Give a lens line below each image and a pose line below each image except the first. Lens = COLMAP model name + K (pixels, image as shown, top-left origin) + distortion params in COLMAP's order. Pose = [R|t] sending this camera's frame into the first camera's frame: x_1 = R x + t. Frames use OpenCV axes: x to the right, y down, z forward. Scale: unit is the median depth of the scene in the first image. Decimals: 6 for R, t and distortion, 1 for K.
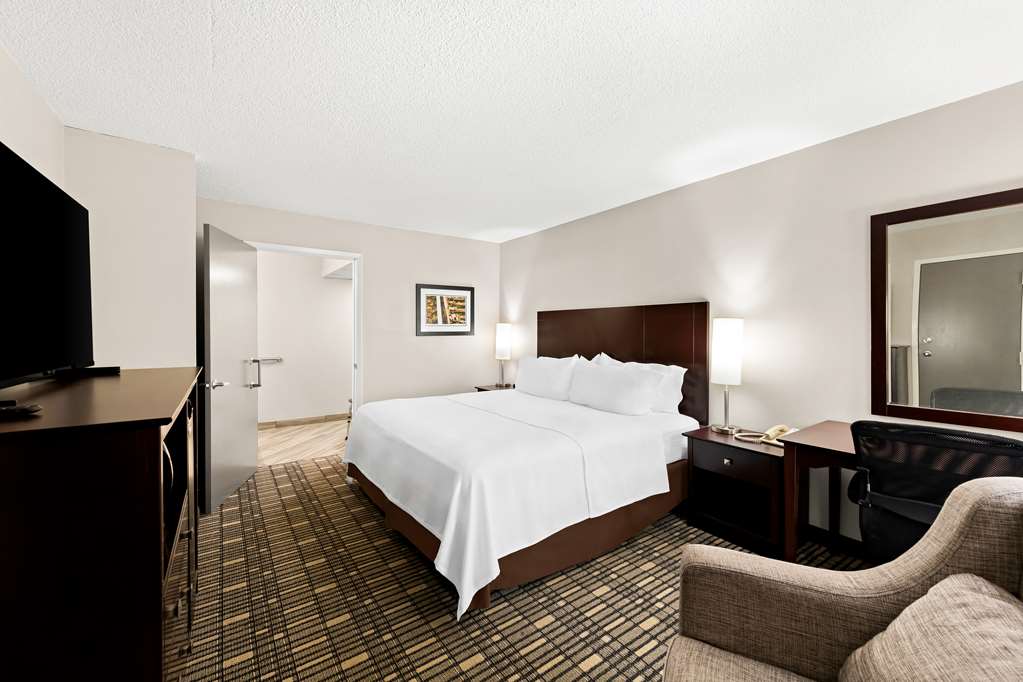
lens RADIAL K [[406.6, 0, 510.4], [0, 406.6, 332.4], [0, 0, 1]] dist [0.000928, 0.000063]
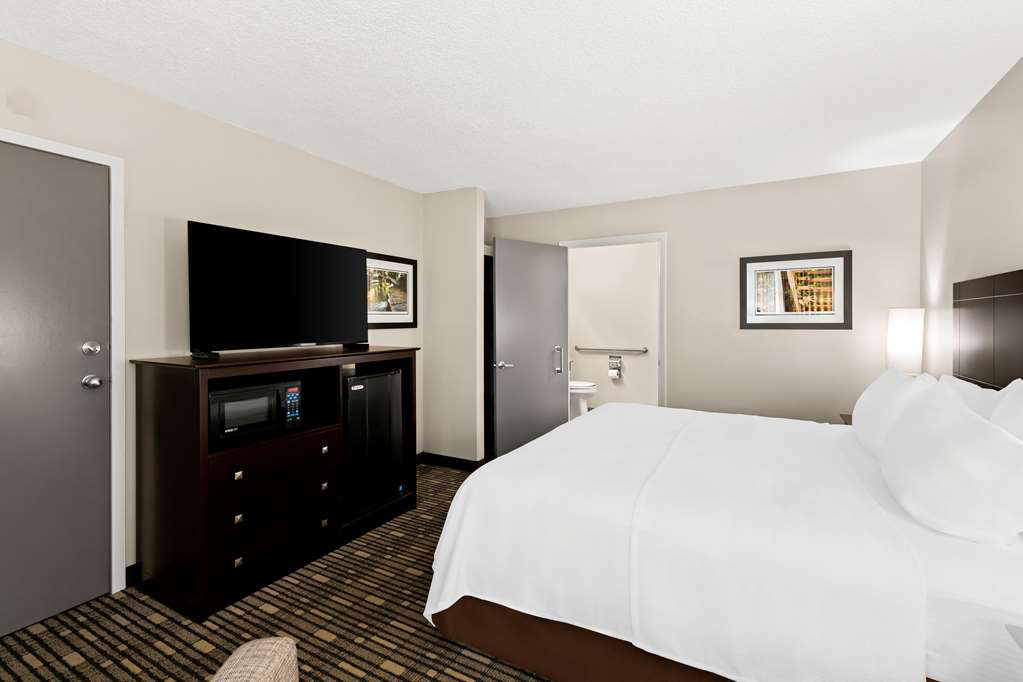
lens RADIAL K [[460.7, 0, 511.7], [0, 460.7, 324.4], [0, 0, 1]] dist [0.017001, -0.000025]
pose [[0.429719, 0.006250, -0.902941, 0.347776], [-0.004240, 0.999979, 0.004904, -0.001755], [0.902953, 0.001721, 0.429737, 0.268429]]
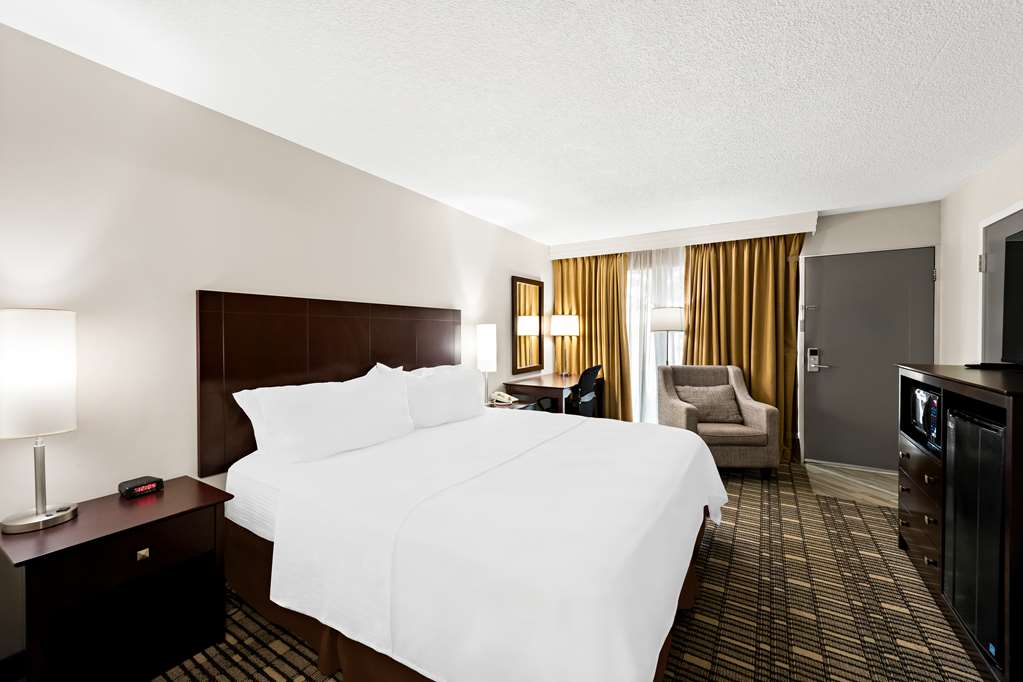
lens RADIAL K [[406.6, 0, 510.4], [0, 406.6, 332.4], [0, 0, 1]] dist [0.000928, 0.000063]
pose [[-0.382298, -0.001842, 0.924037, -0.464638], [0.007602, 0.999958, 0.005138, -0.008450], [-0.924008, 0.008989, -0.382268, 0.865486]]
